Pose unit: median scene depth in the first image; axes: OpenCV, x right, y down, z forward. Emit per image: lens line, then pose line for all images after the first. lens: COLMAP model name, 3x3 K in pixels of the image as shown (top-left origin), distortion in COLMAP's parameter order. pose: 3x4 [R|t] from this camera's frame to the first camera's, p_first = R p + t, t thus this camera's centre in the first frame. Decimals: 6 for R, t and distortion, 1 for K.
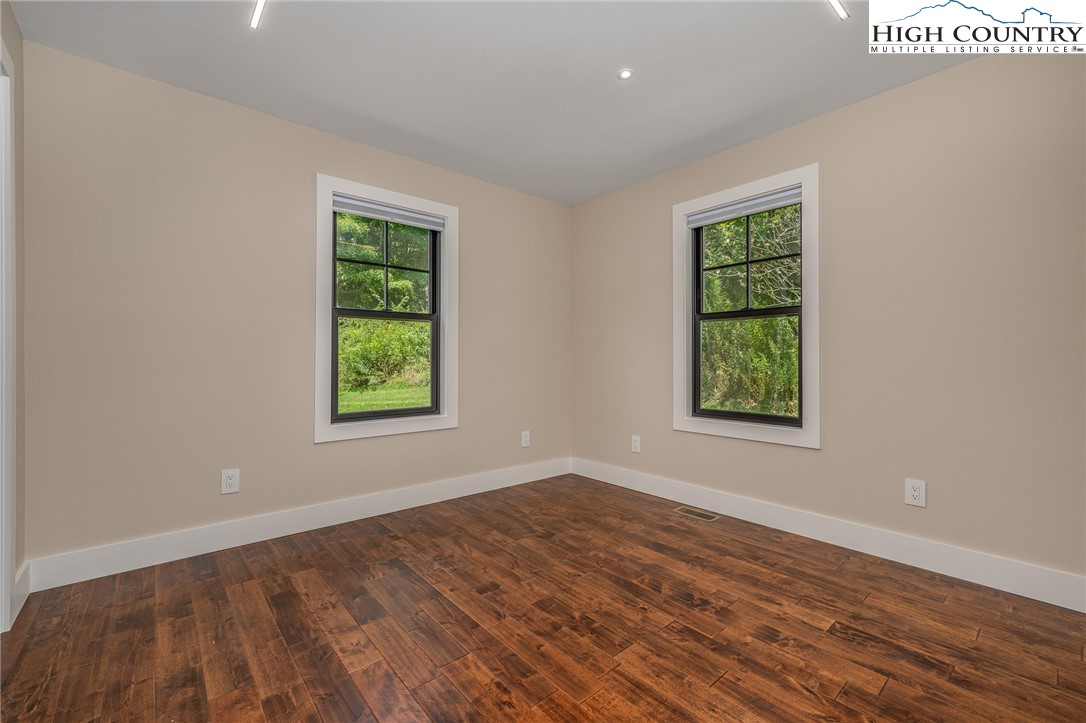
lens RADIAL K [[450.5, 0, 542.3], [0, 450.5, 356.8], [0, 0, 1]] dist [0.001084, 0.000169]
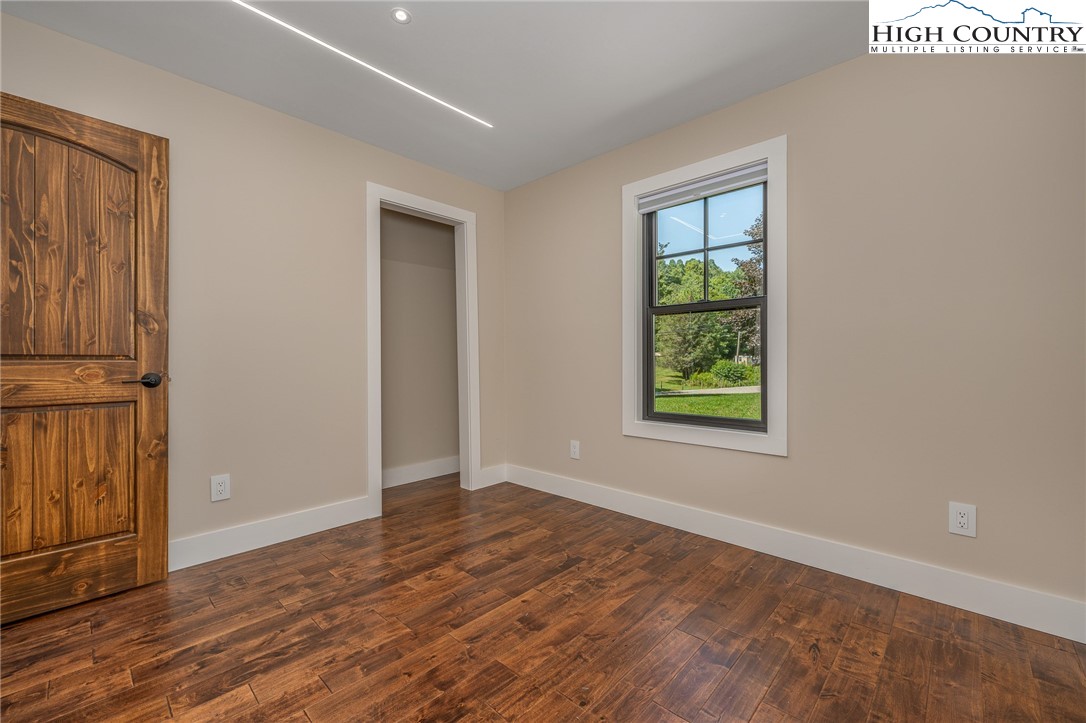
lens RADIAL K [[450.5, 0, 543.0], [0, 450.5, 358.3], [0, 0, 1]] dist [0.001084, 0.000169]
pose [[0.108214, -0.000104, -0.994128, 0.684843], [0.010705, 0.999942, 0.001061, 0.012453], [0.994070, -0.010757, 0.108209, 0.880079]]
